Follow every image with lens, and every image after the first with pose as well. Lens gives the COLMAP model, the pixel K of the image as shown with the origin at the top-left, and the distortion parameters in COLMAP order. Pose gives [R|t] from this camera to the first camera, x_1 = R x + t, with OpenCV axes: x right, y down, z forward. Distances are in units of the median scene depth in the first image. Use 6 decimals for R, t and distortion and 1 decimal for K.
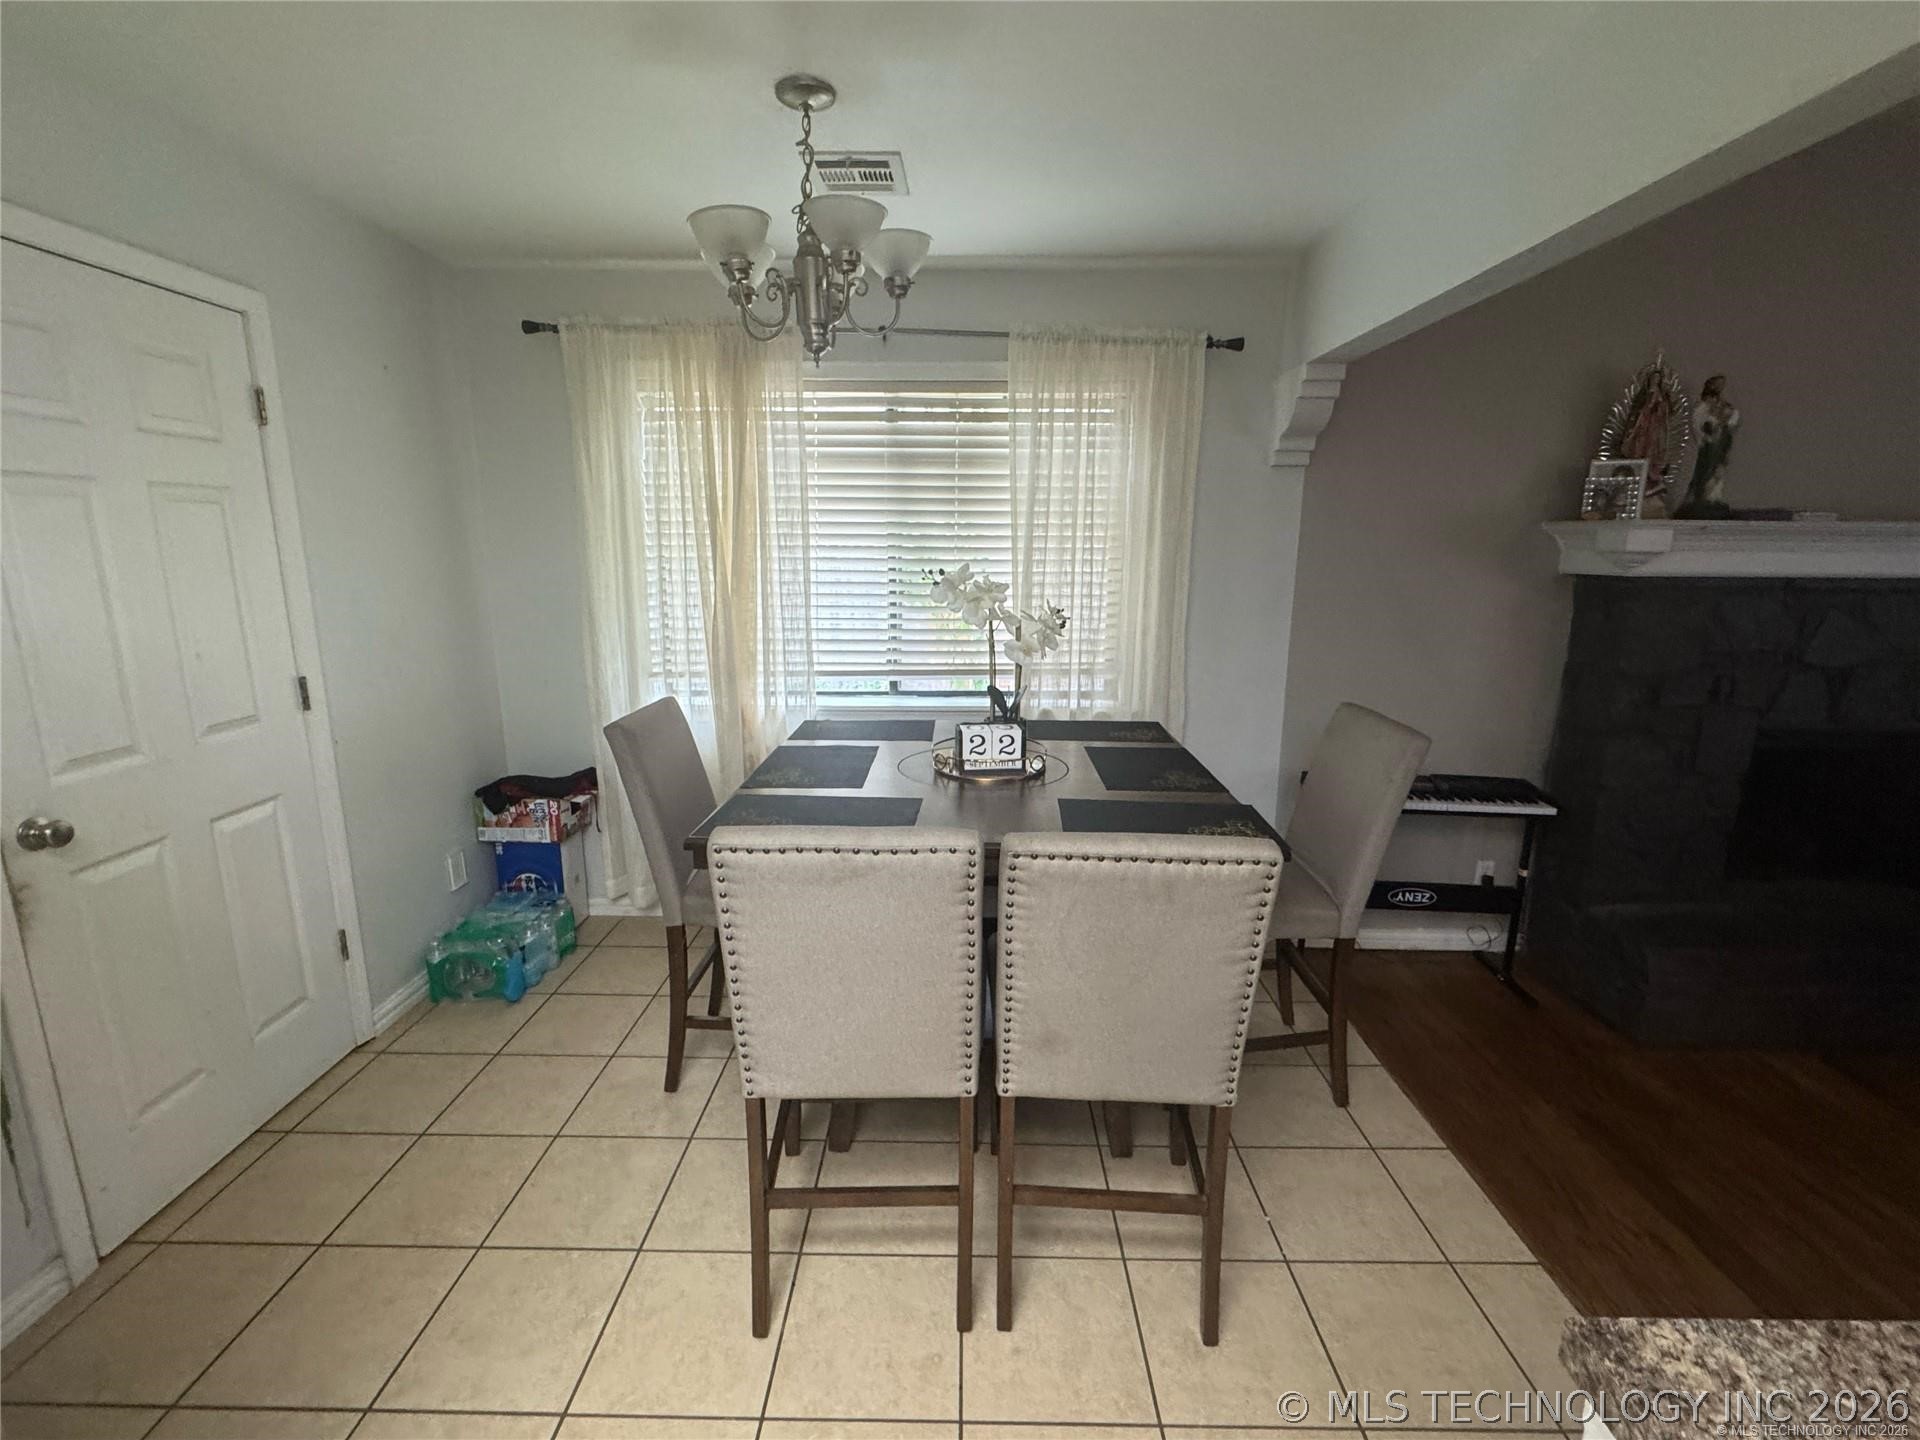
lens RADIAL K [[833.4, 0, 959.5], [0, 833.4, 718.6], [0, 0, 1]] dist [0.002586, 0.000339]
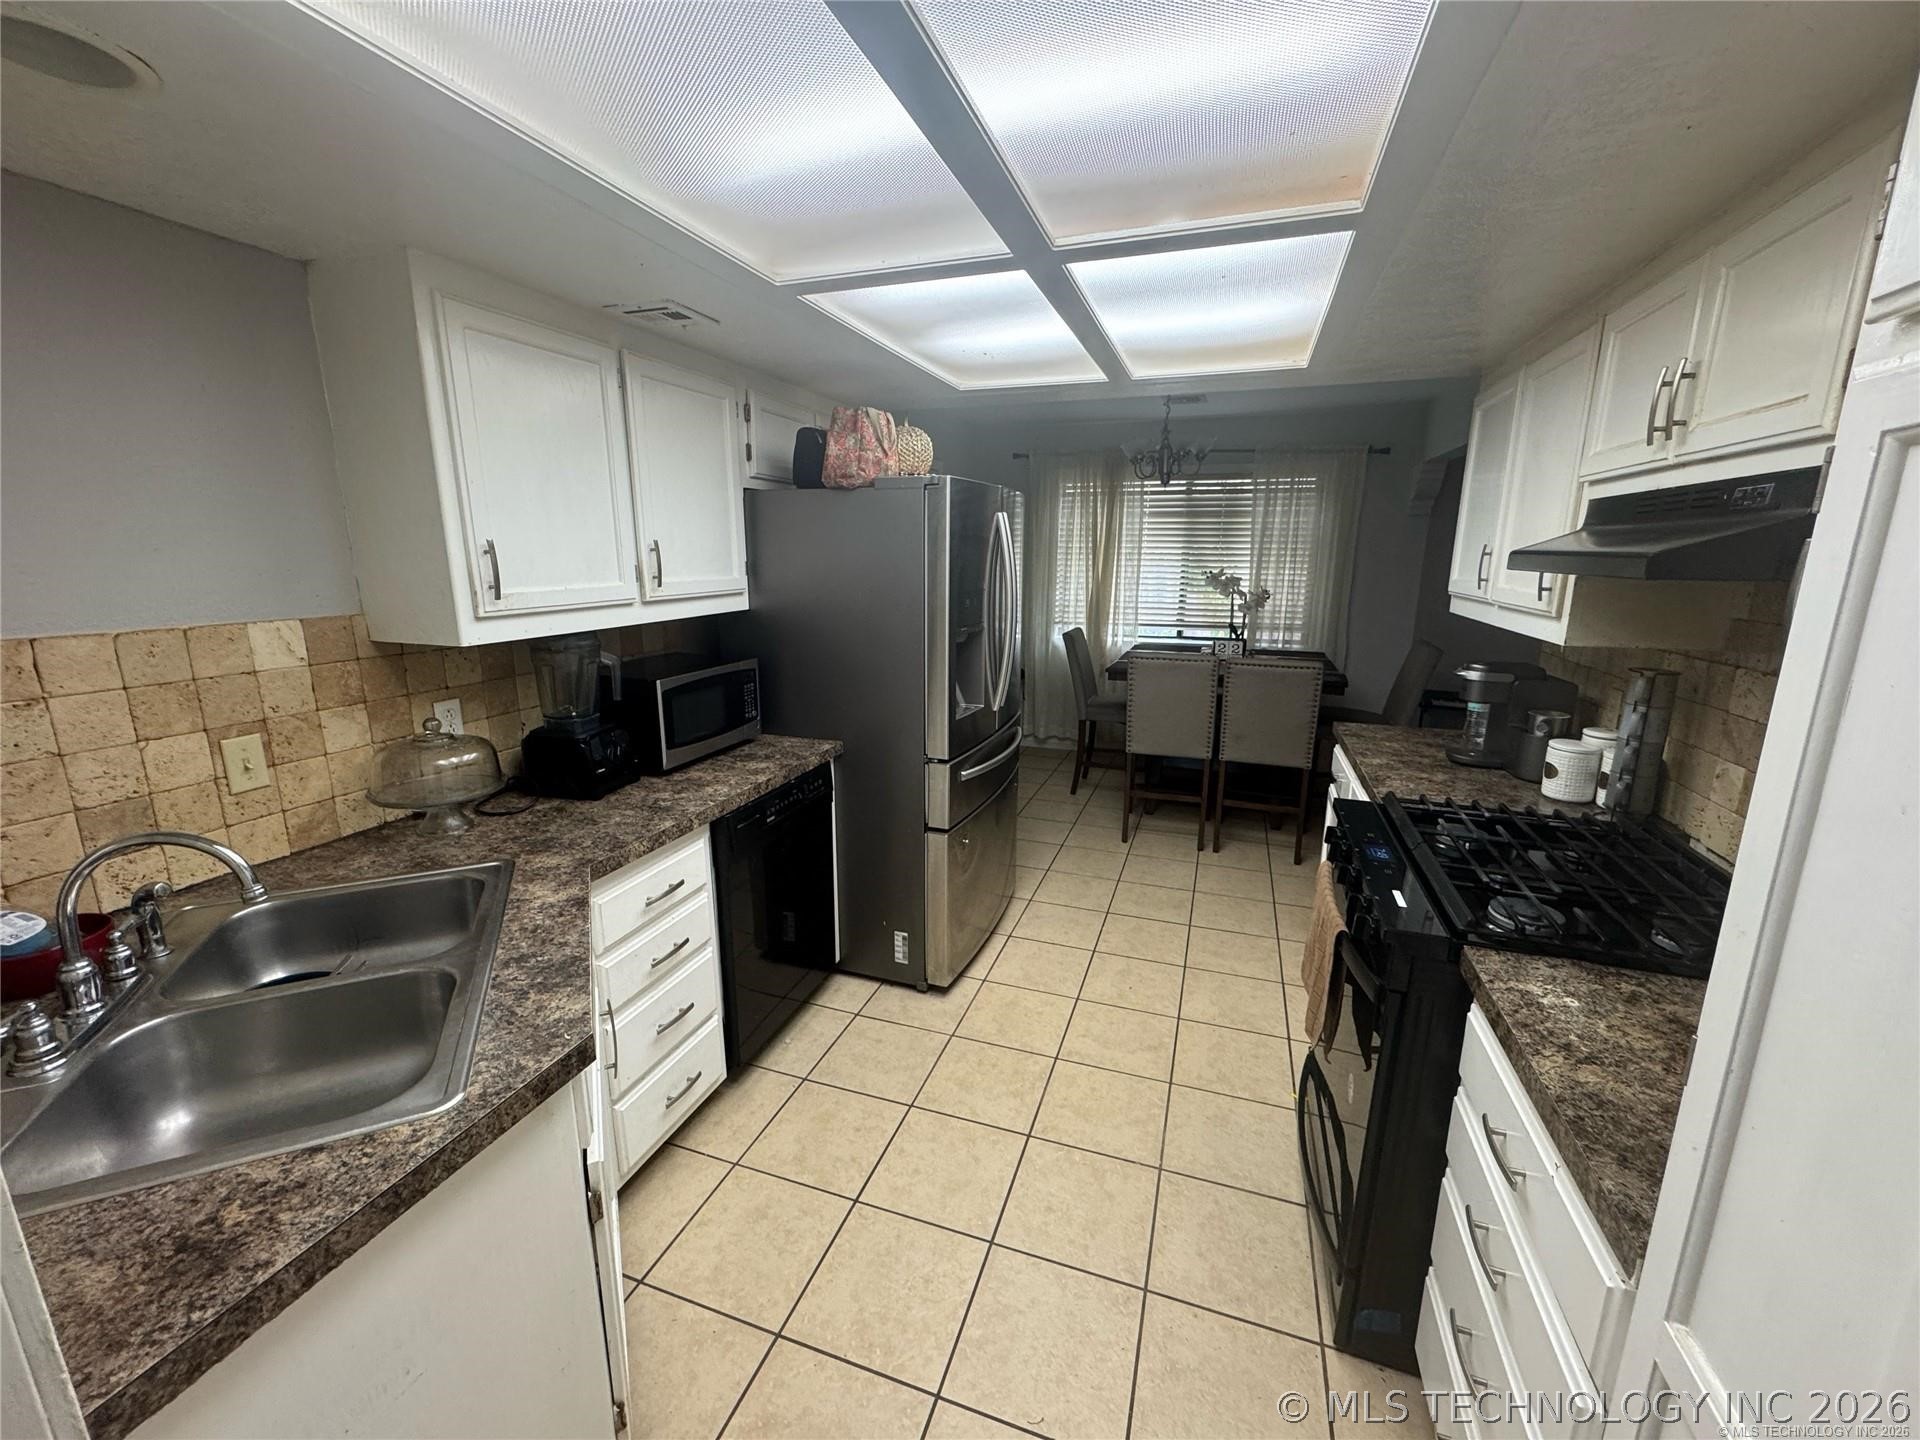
lens RADIAL K [[771.6, 0, 973.7], [0, 771.6, 725.7], [0, 0, 1]] dist [-0.002288, 0.000144]
pose [[0.952564, 0.069130, -0.296382, 0.011192], [-0.064346, 0.997592, 0.025876, 0.169522], [0.297457, -0.005578, 0.954719, -0.885453]]
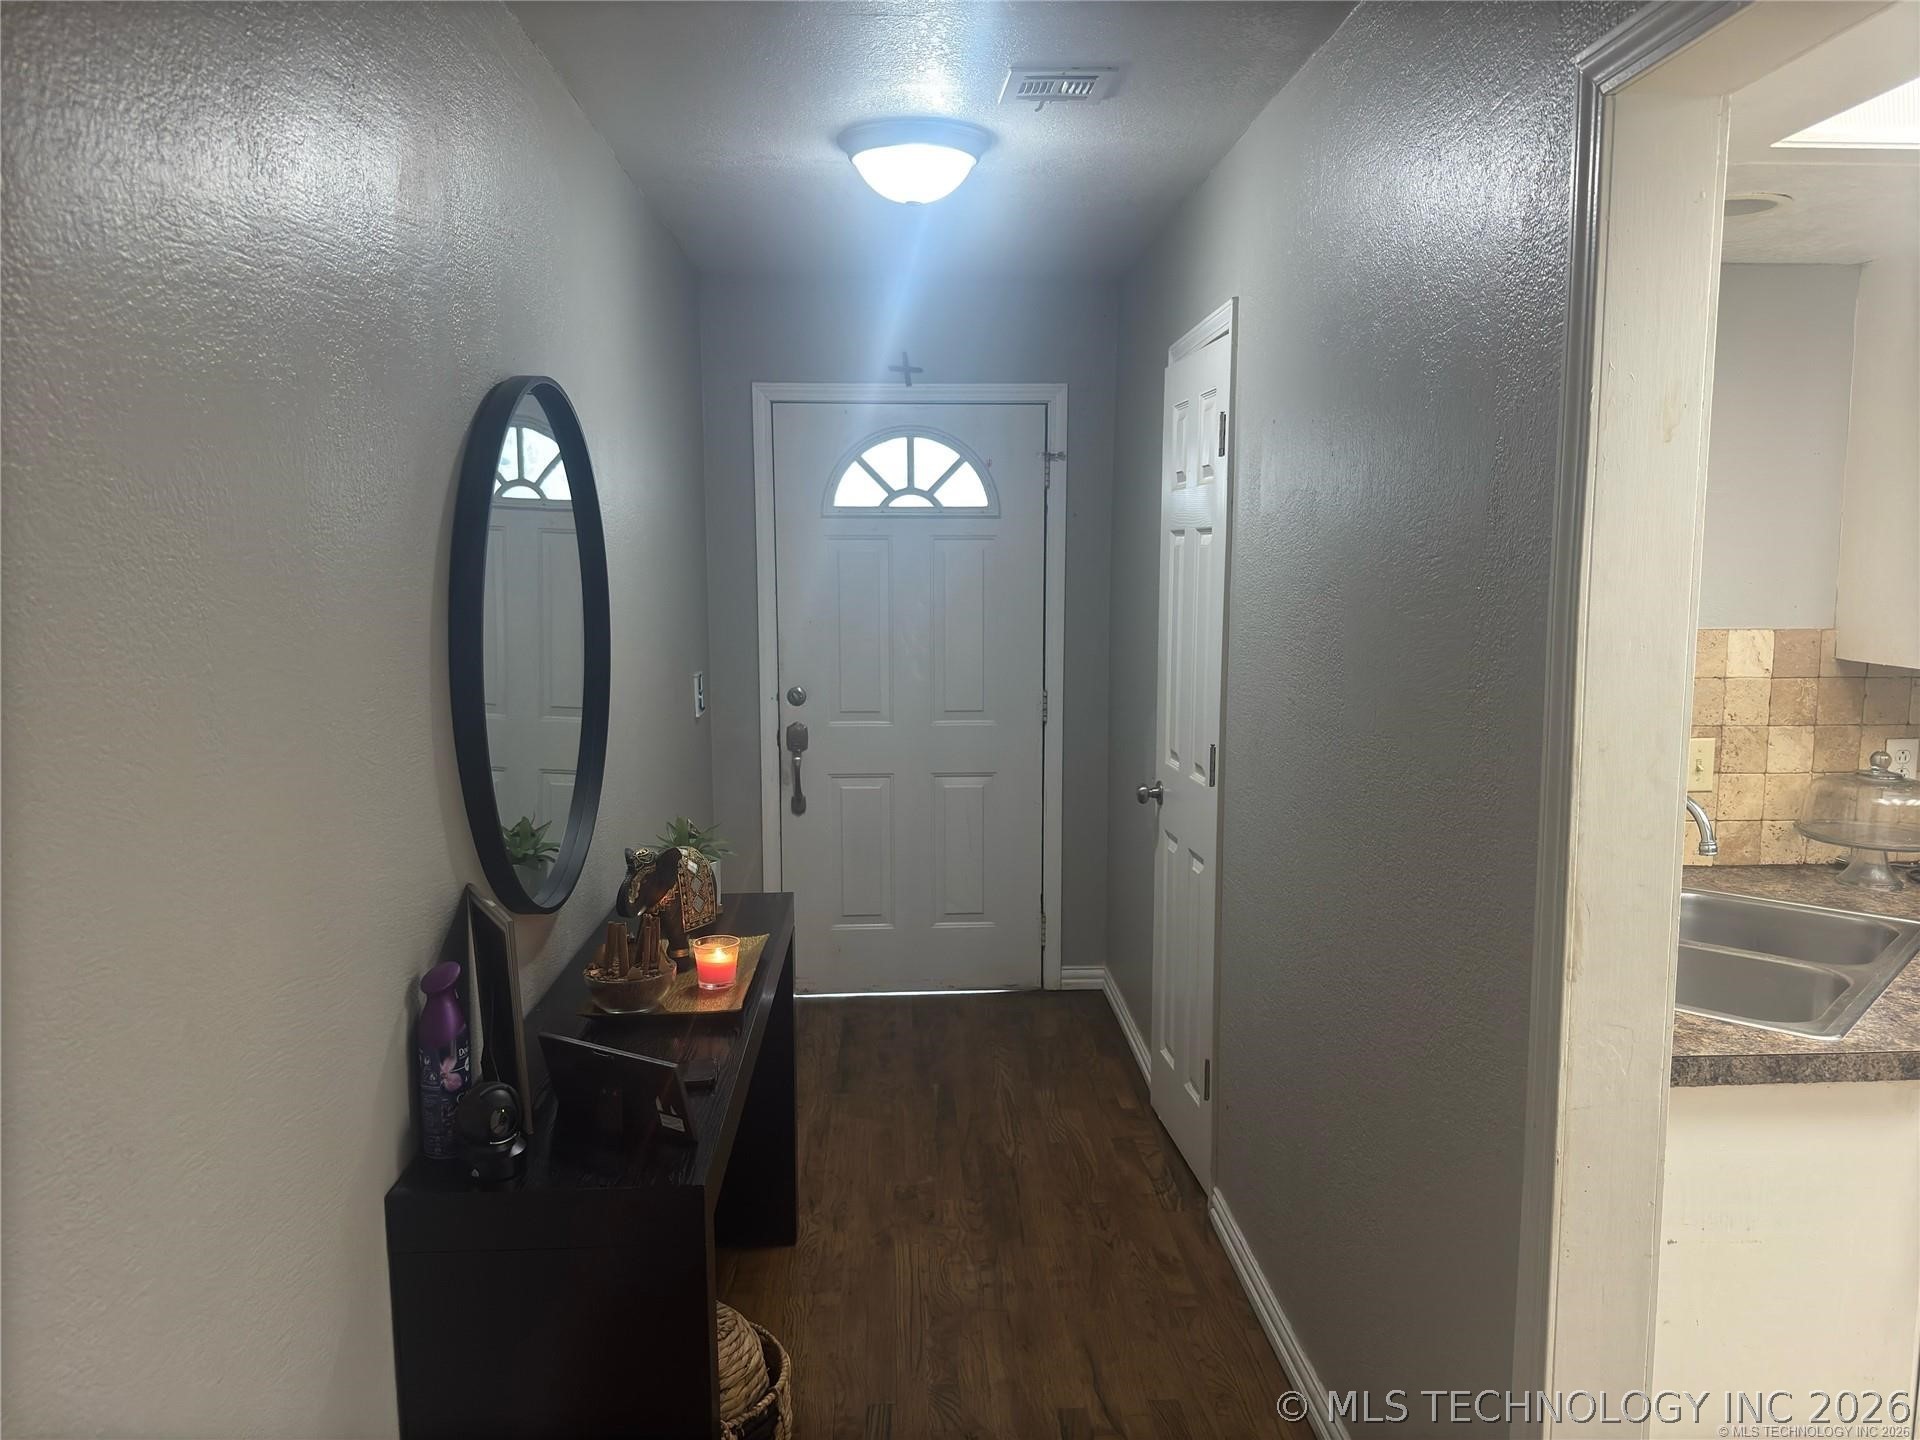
lens RADIAL K [[1430.5, 0, 959.5], [0, 1430.5, 715.8], [0, 0, 1]] dist [-0.003411, -0.003319]
pose [[0.062346, 0.116389, -0.991245, 0.803200], [-0.202113, 0.974072, 0.101661, 0.270419], [0.977376, 0.194005, 0.084253, -1.472630]]
